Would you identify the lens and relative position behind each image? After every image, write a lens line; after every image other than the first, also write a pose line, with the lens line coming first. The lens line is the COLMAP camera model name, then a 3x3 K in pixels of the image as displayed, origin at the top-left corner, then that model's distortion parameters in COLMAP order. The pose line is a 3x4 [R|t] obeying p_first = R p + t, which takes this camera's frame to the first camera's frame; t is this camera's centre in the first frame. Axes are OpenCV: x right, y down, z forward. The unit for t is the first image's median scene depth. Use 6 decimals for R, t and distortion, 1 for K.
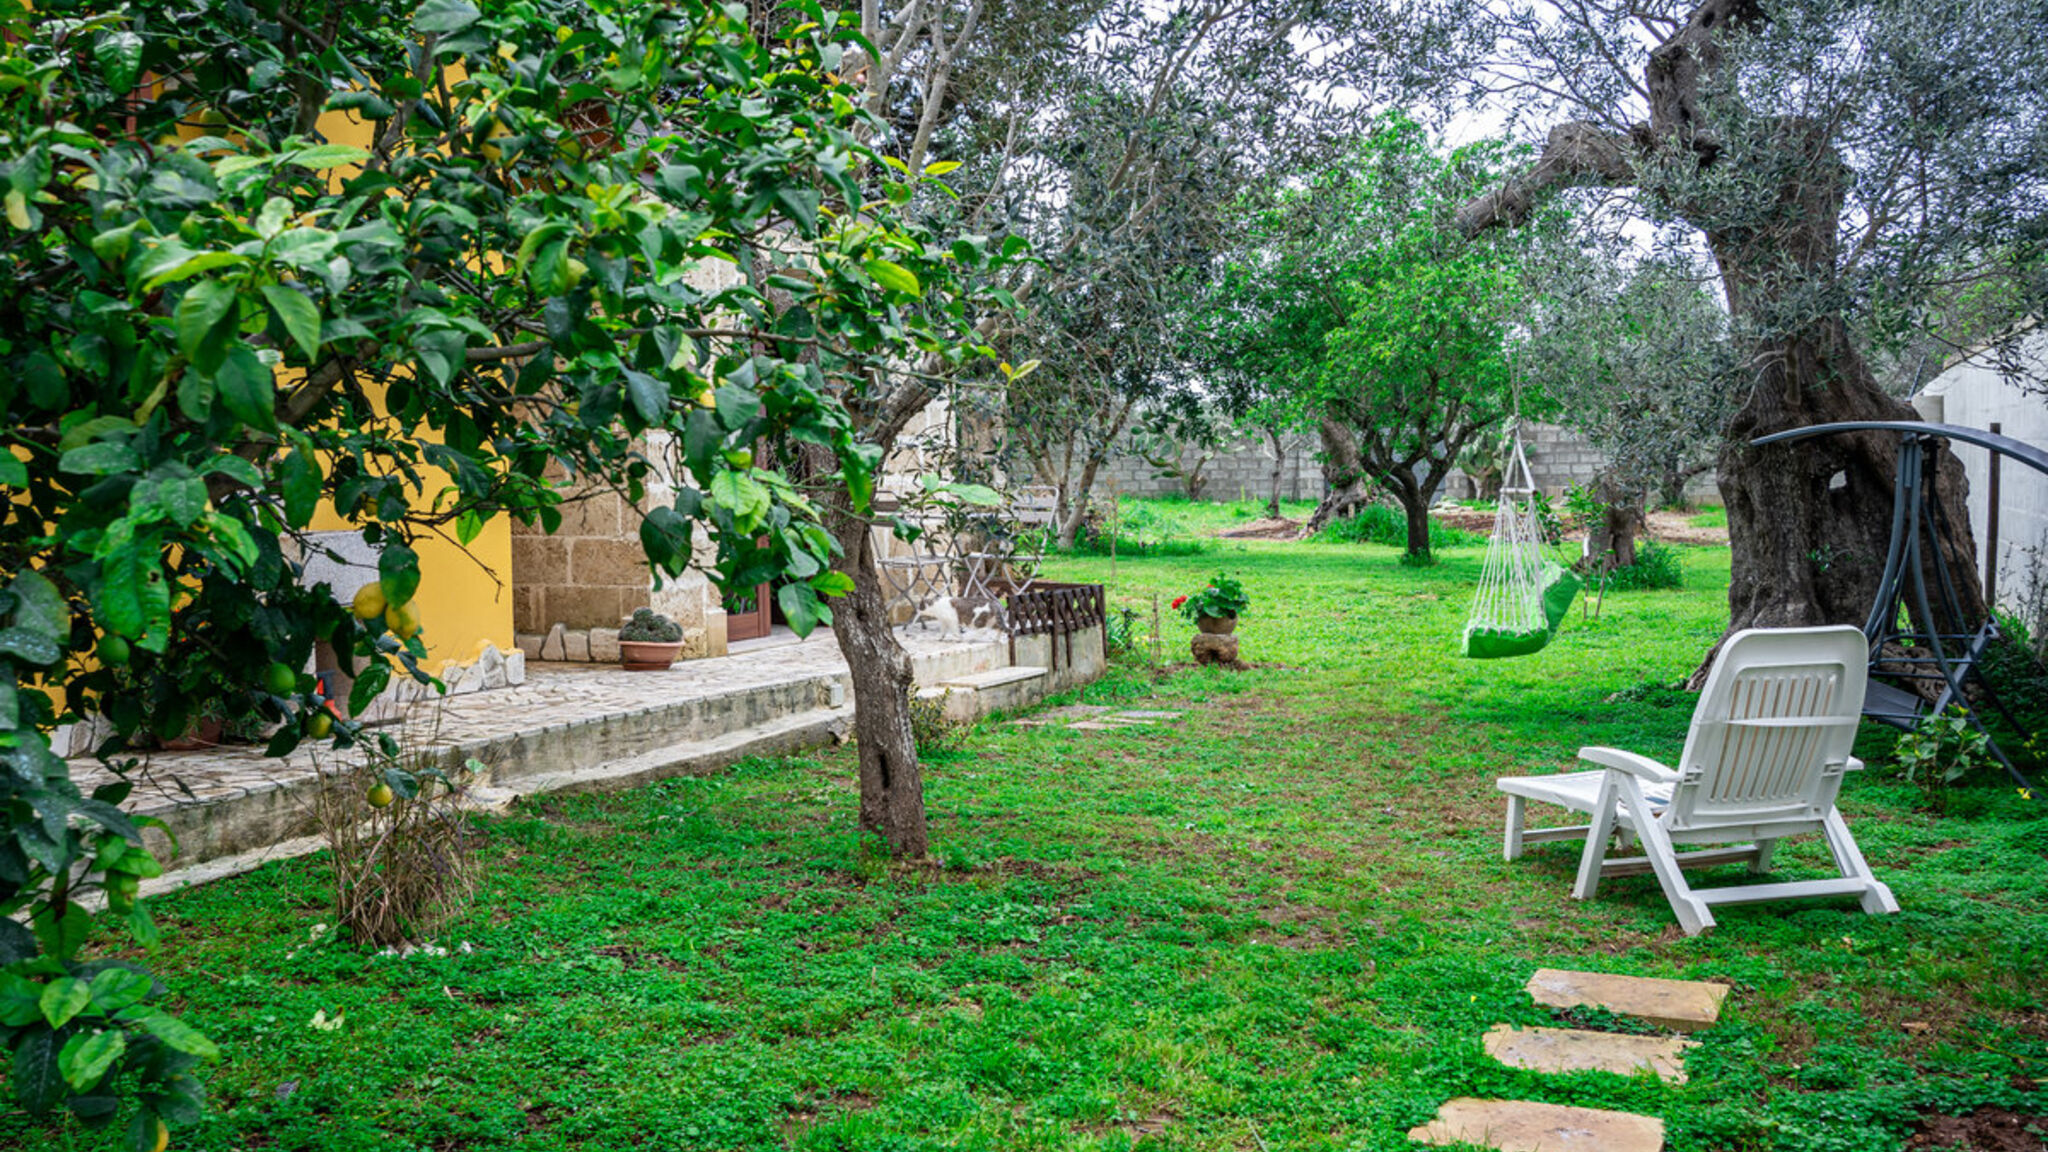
lens RADIAL K [[2152.9, 0, 1024.0], [0, 2152.9, 576.0], [0, 0, 1]] dist [-0.001442, 0.123140]
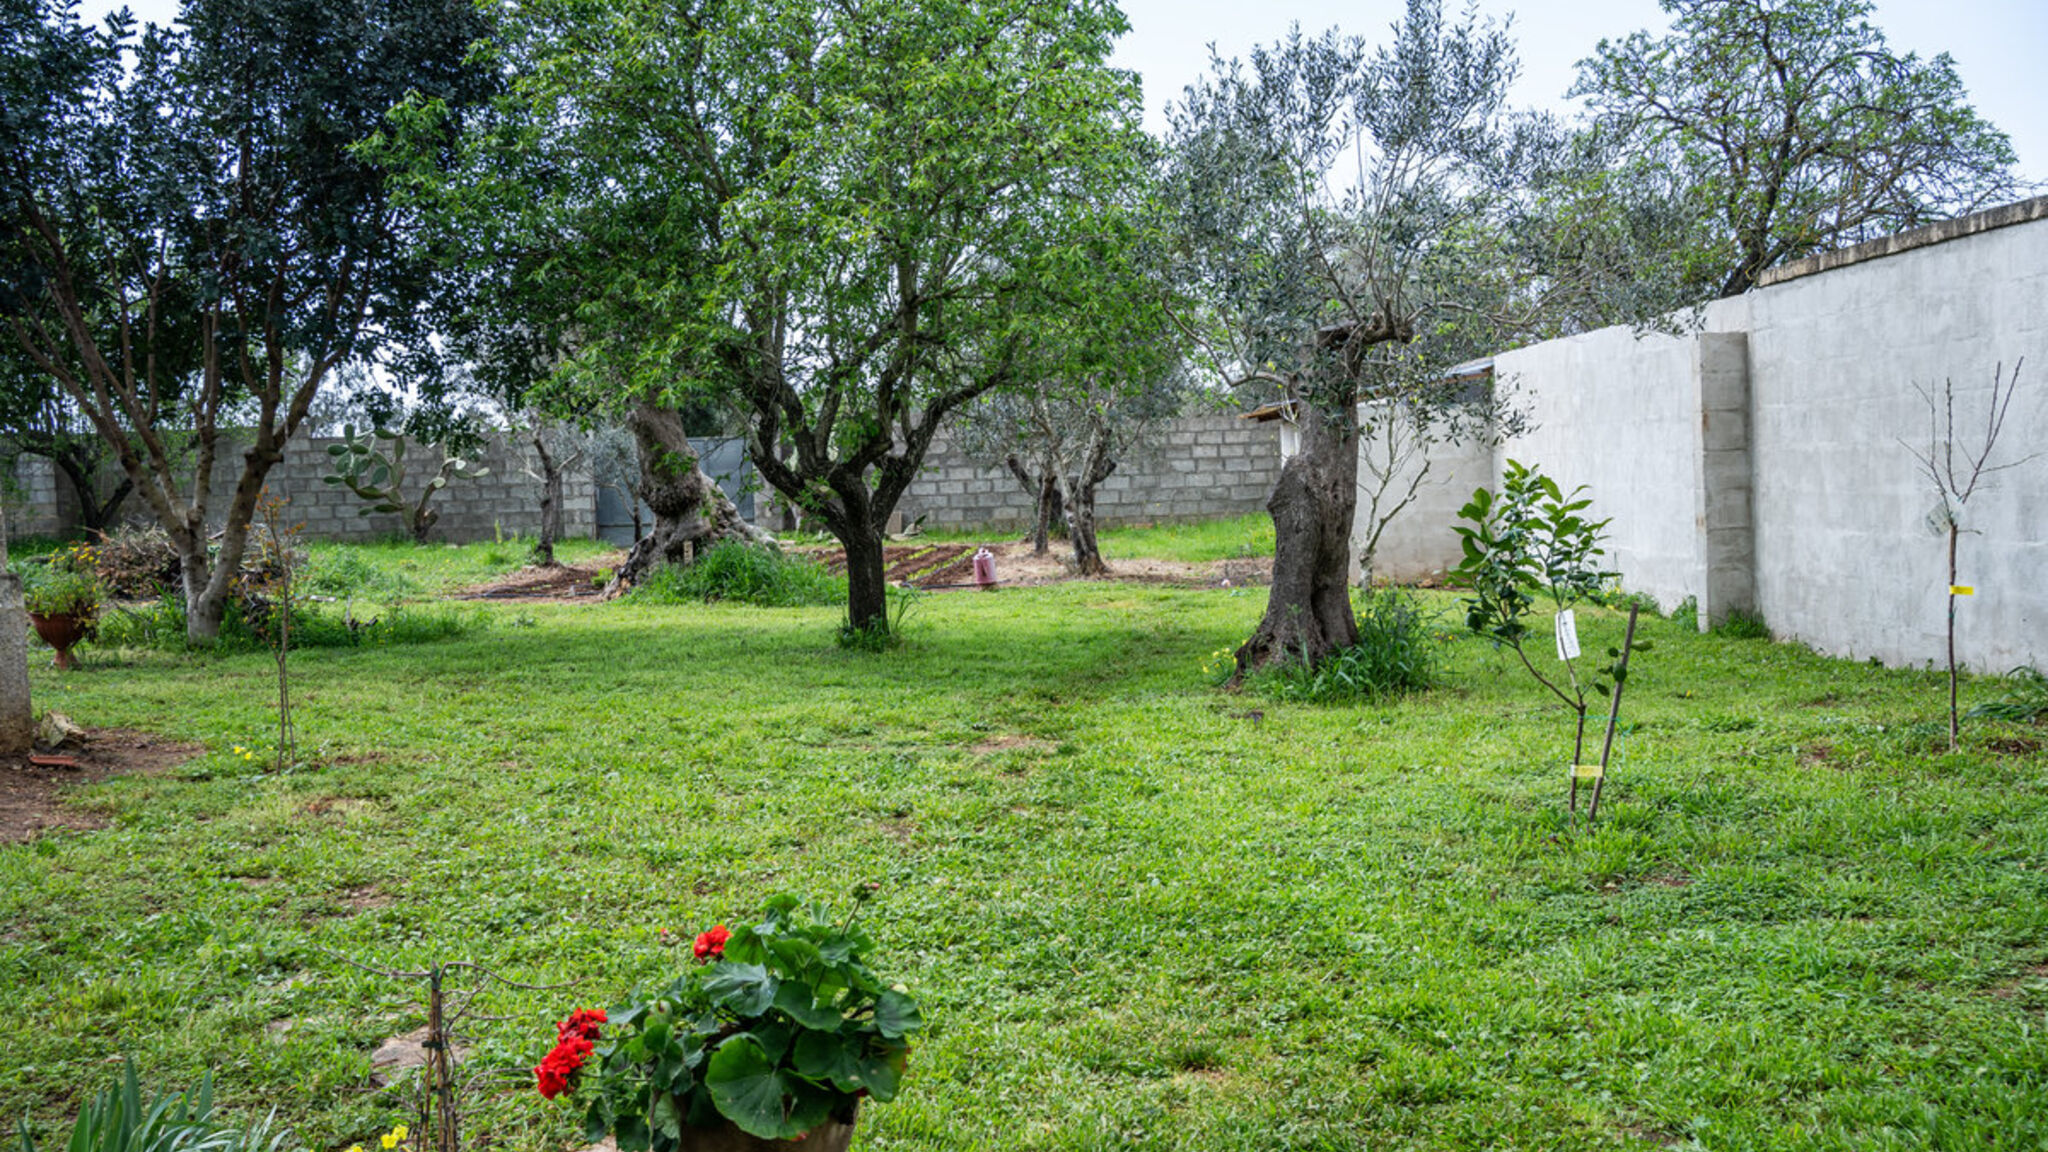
lens RADIAL K [[2152.9, 0, 1024.0], [0, 2152.9, 576.0], [0, 0, 1]] dist [-0.001442, 0.123140]
pose [[0.935805, -0.035503, 0.350726, 0.019311], [0.041219, 0.999111, -0.008843, -0.013139], [-0.350100, 0.022732, 0.936436, 0.357883]]
